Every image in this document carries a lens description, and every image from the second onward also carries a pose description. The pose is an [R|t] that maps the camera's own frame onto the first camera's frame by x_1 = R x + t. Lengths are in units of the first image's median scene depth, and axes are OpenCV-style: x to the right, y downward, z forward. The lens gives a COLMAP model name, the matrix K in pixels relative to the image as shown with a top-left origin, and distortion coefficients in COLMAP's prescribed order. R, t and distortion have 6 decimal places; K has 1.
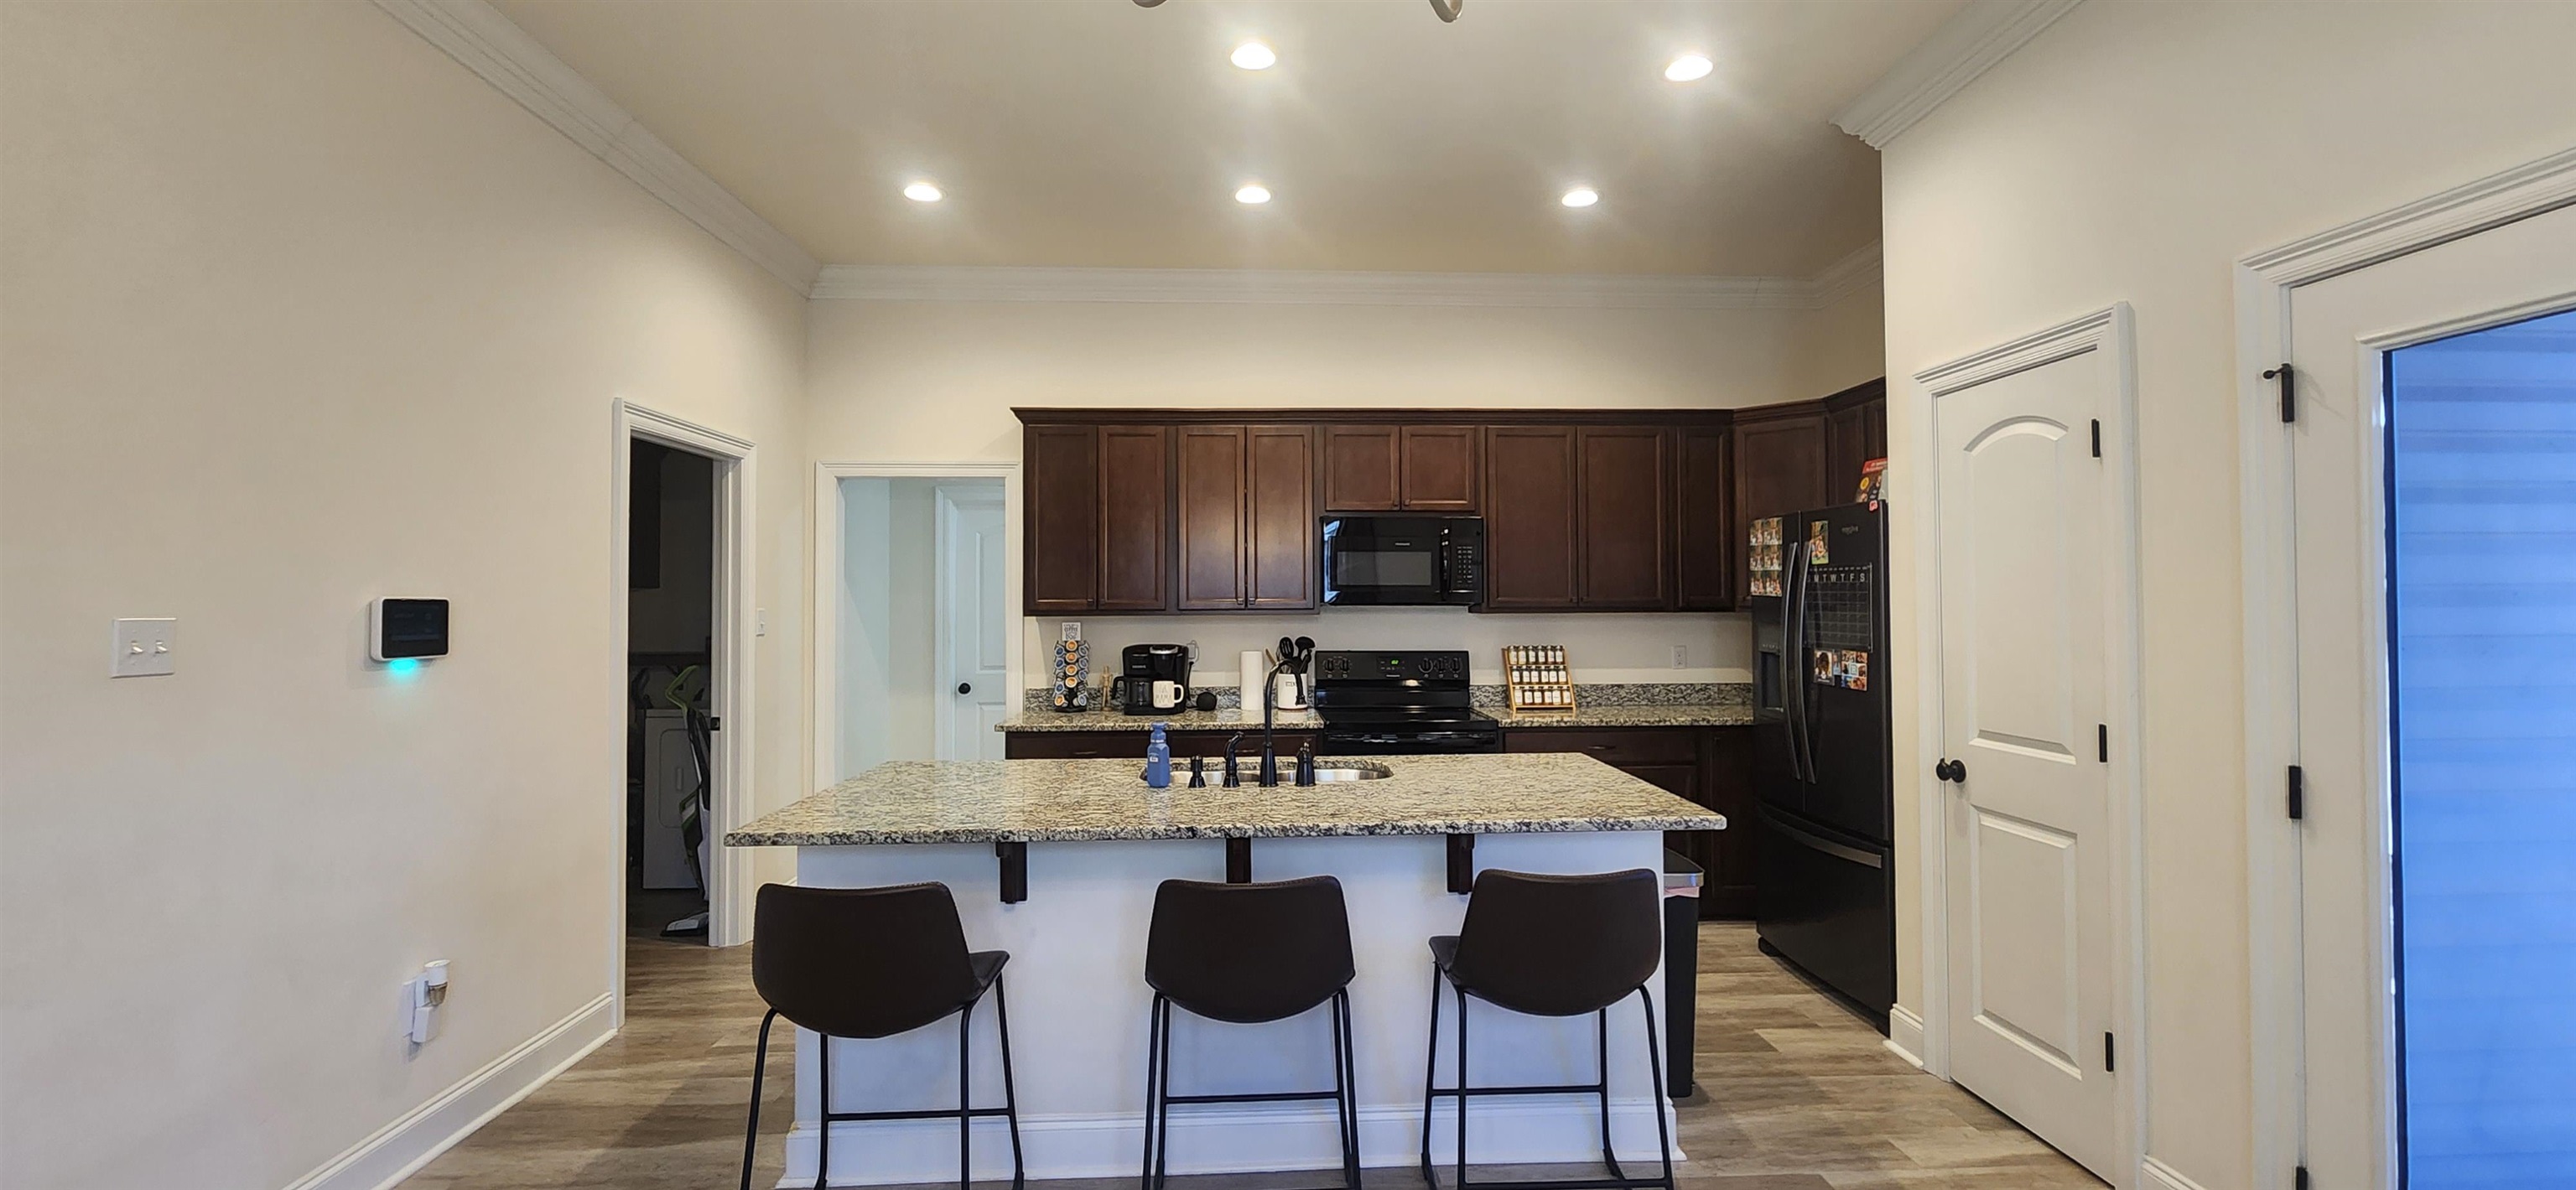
lens RADIAL K [[1063.4, 0, 1304.1], [0, 1063.4, 575.2], [0, 0, 1]] dist [0.000105, 0.000170]
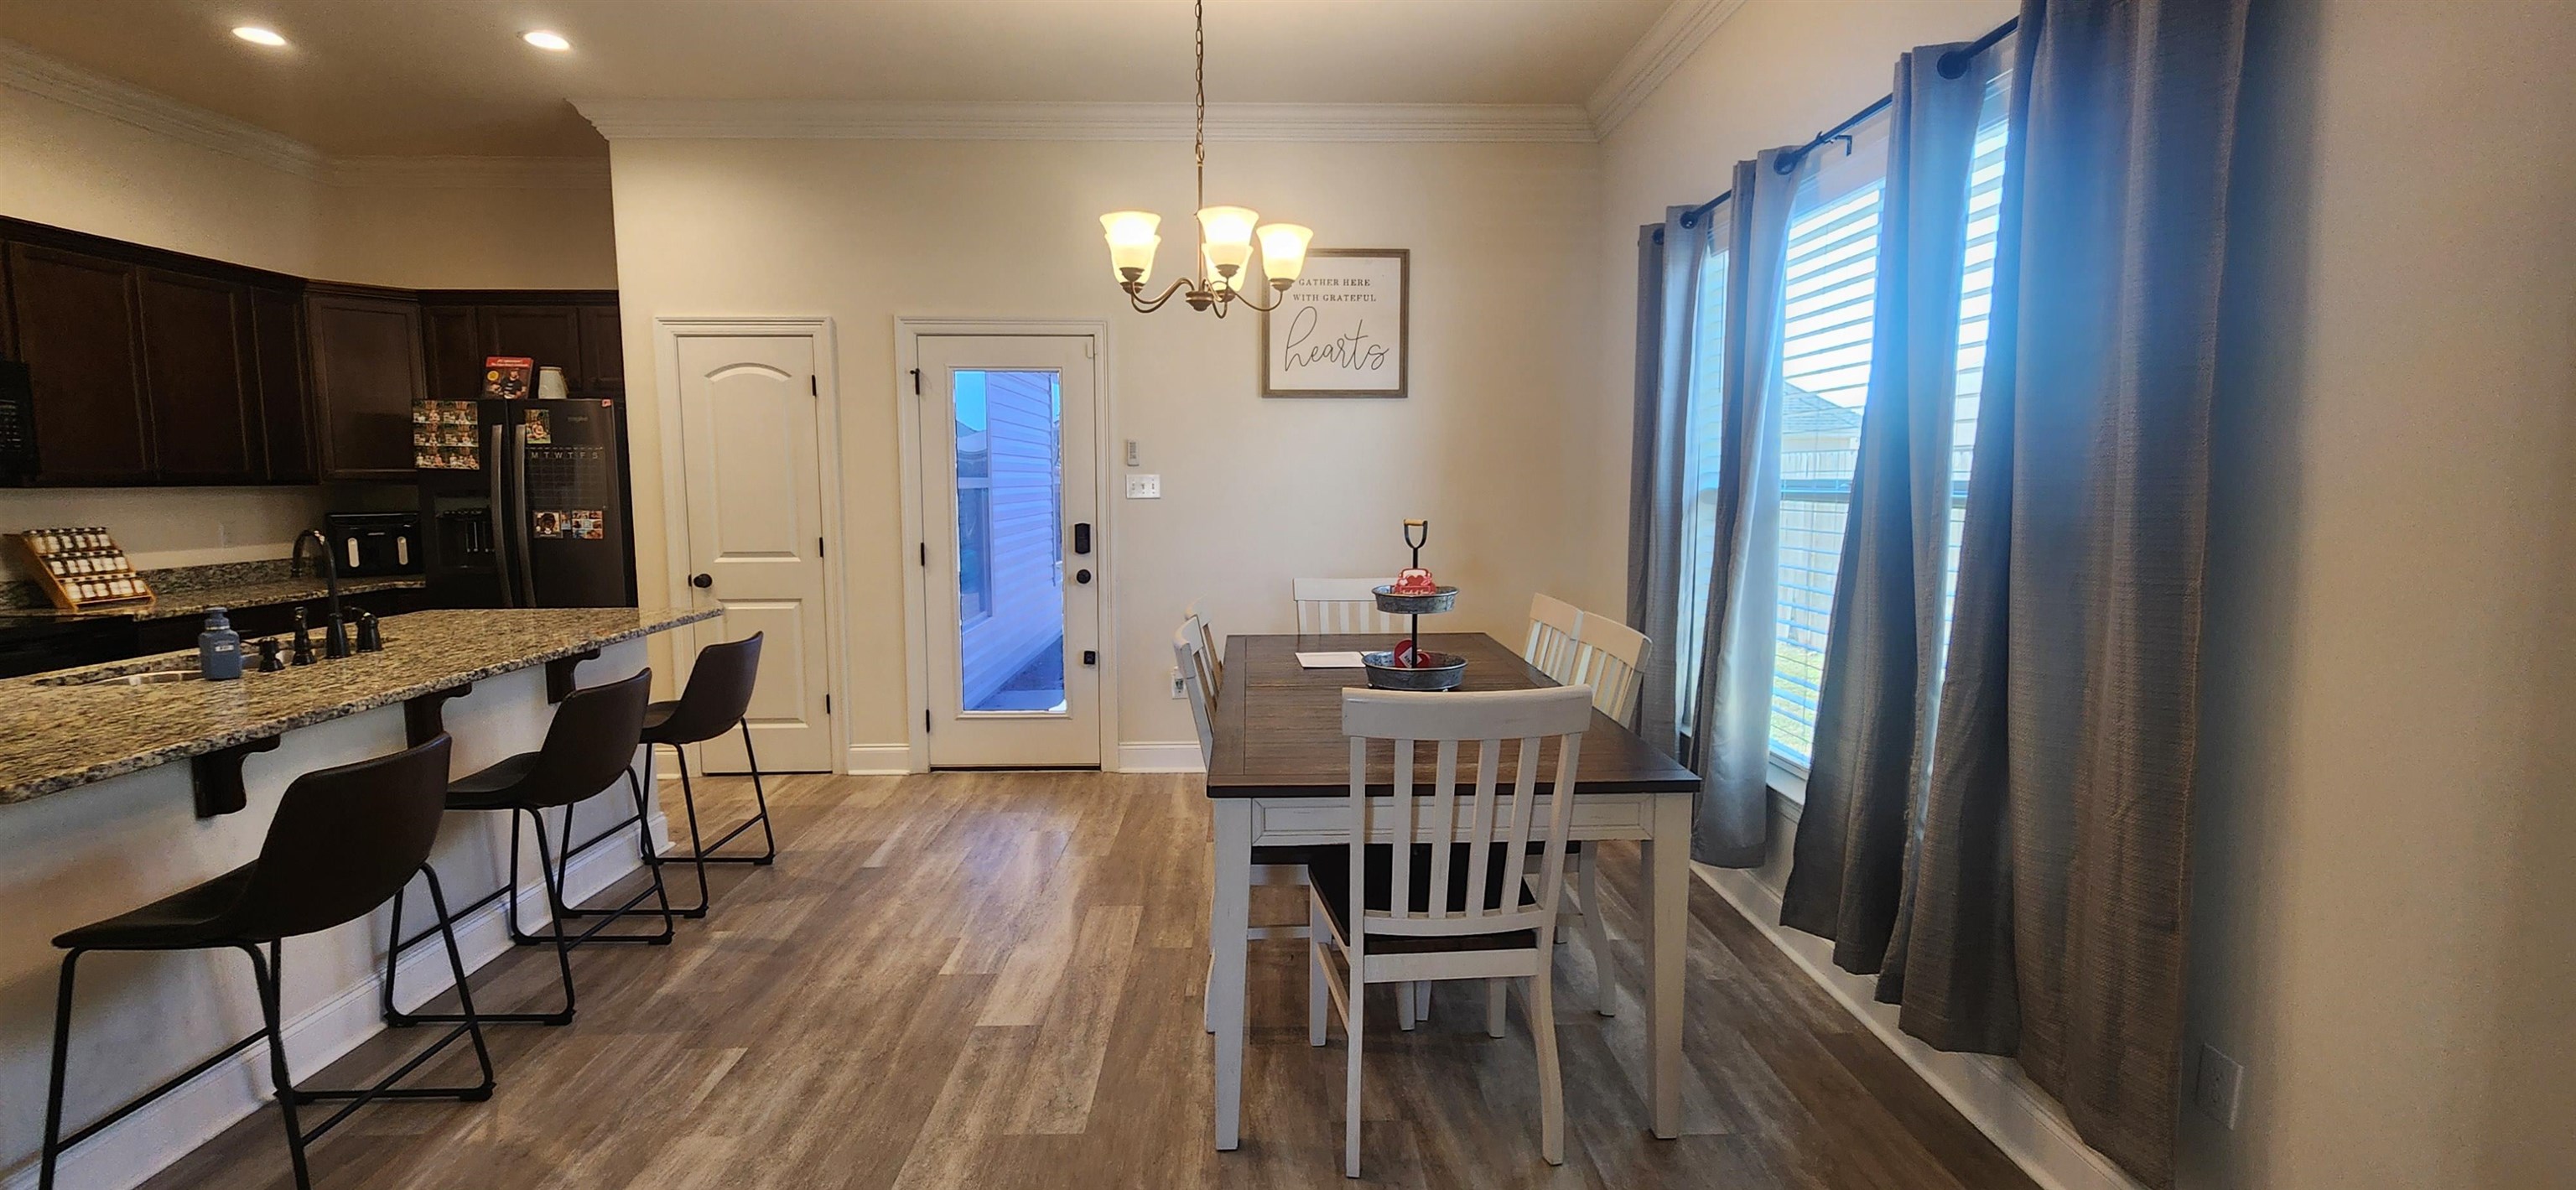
lens RADIAL K [[1063.4, 0, 1308.5], [0, 1063.4, 576.8], [0, 0, 1]] dist [0.000105, 0.000170]
pose [[-0.000138, -0.089581, 0.995980, -0.691270], [-0.021066, 0.995759, 0.089558, 0.012835], [-0.999778, -0.020969, -0.002025, 0.075330]]
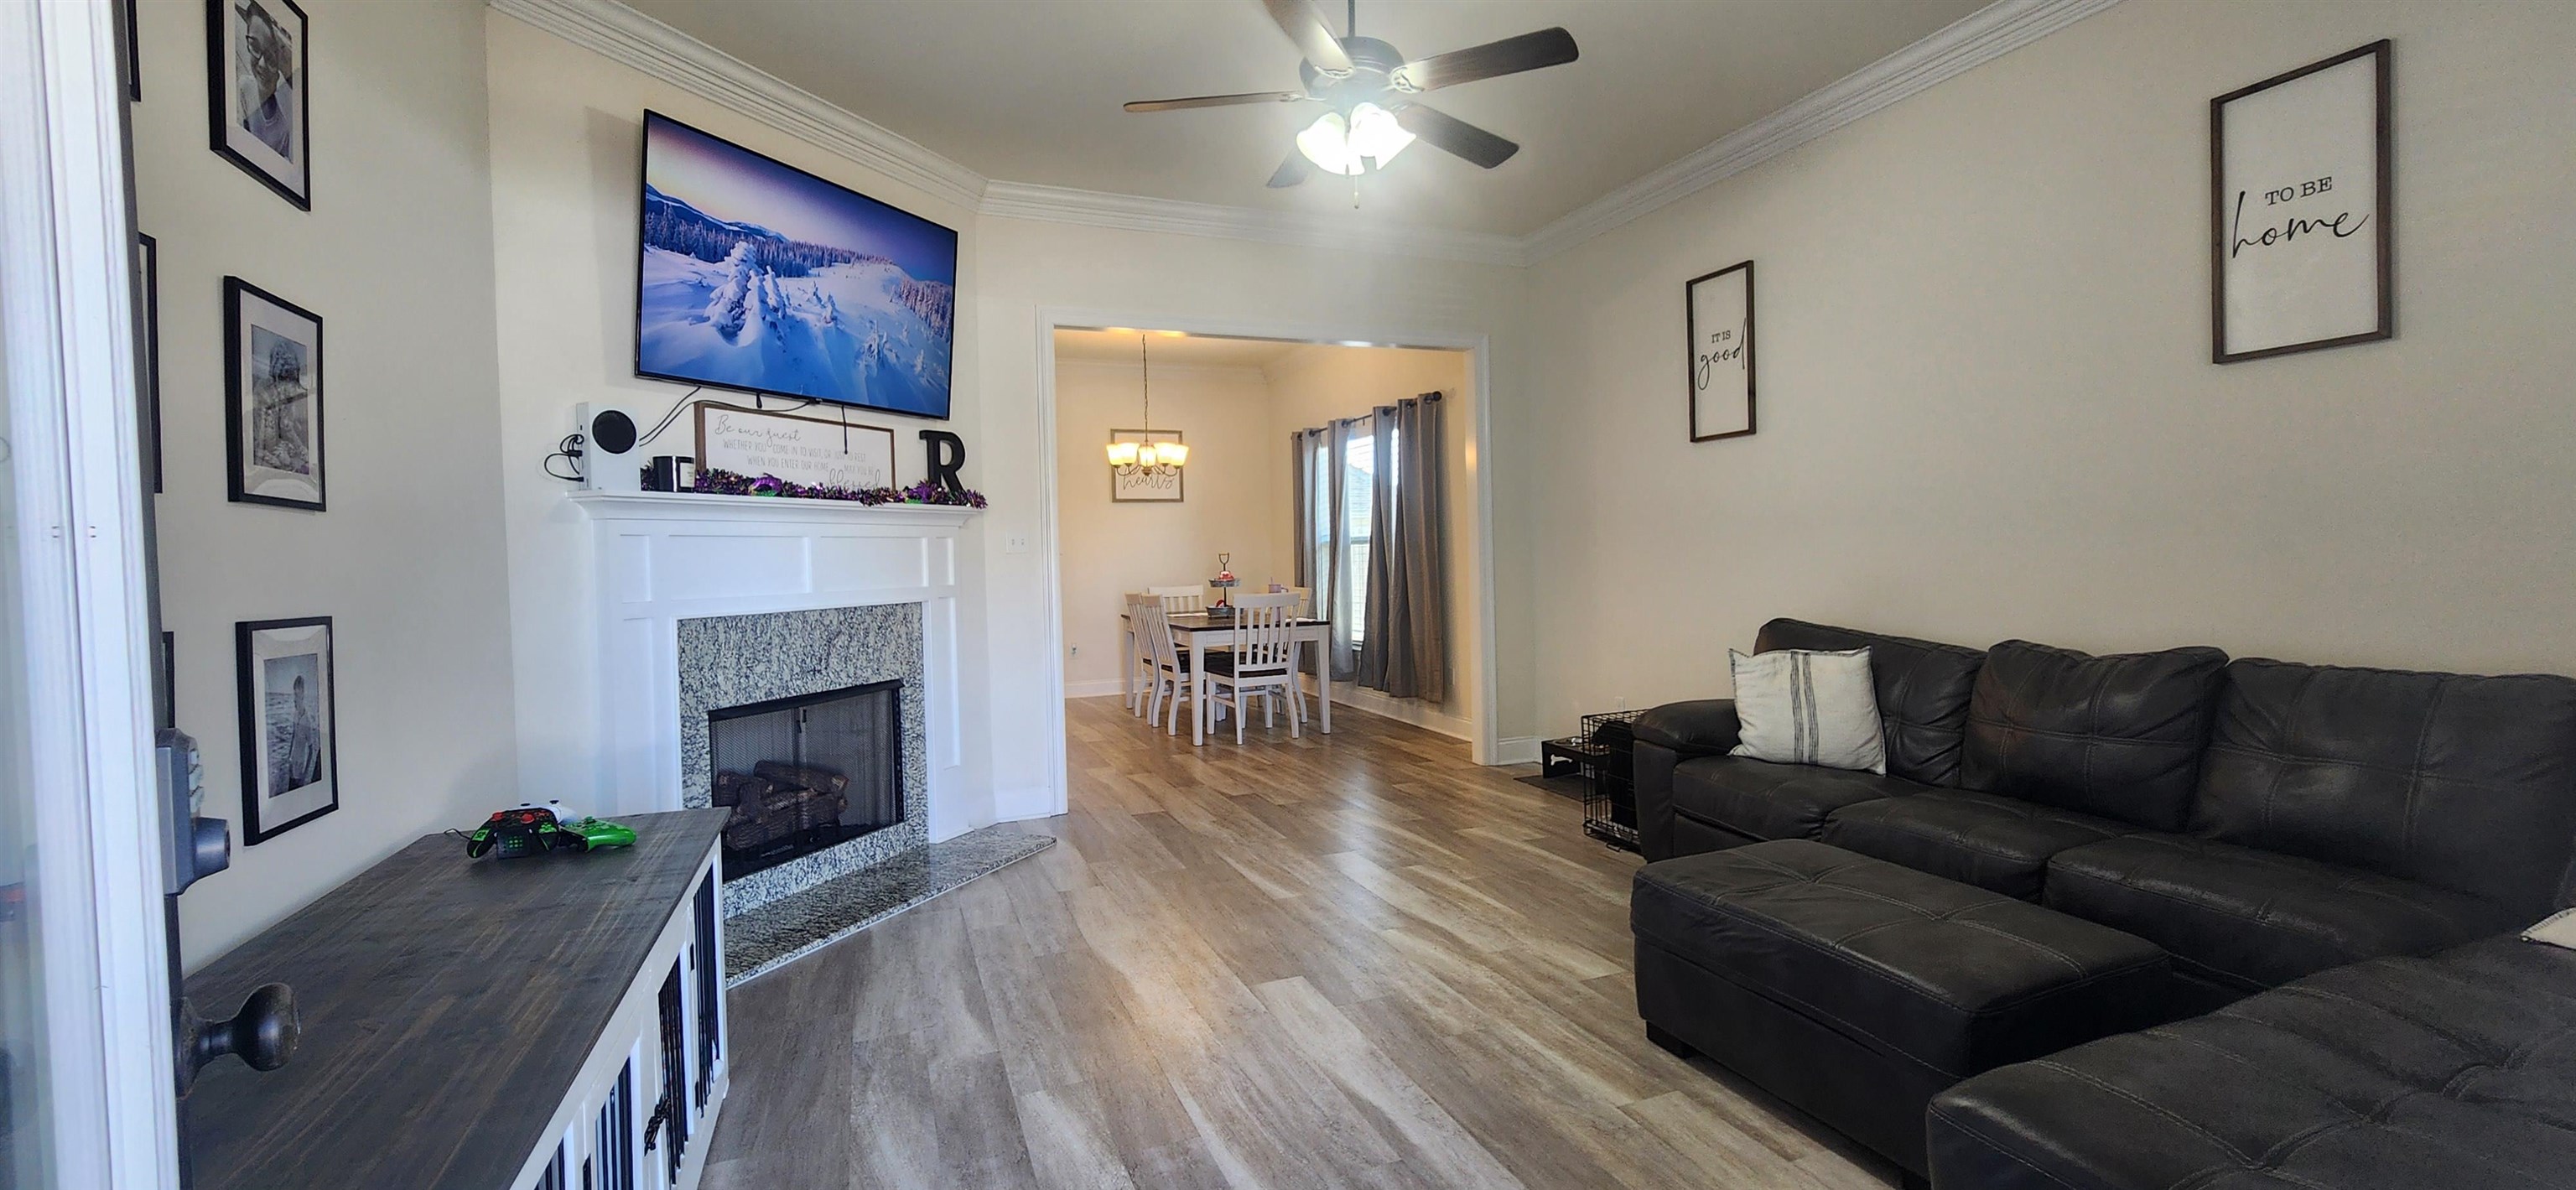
lens RADIAL K [[1063.4, 0, 1301.7], [0, 1063.4, 587.3], [0, 0, 1]] dist [0.000105, 0.000170]
pose [[-0.338438, -0.025581, 0.940641, -1.845705], [0.005267, 0.999563, 0.029078, 0.042172], [-0.940974, 0.014795, -0.338156, 0.528441]]
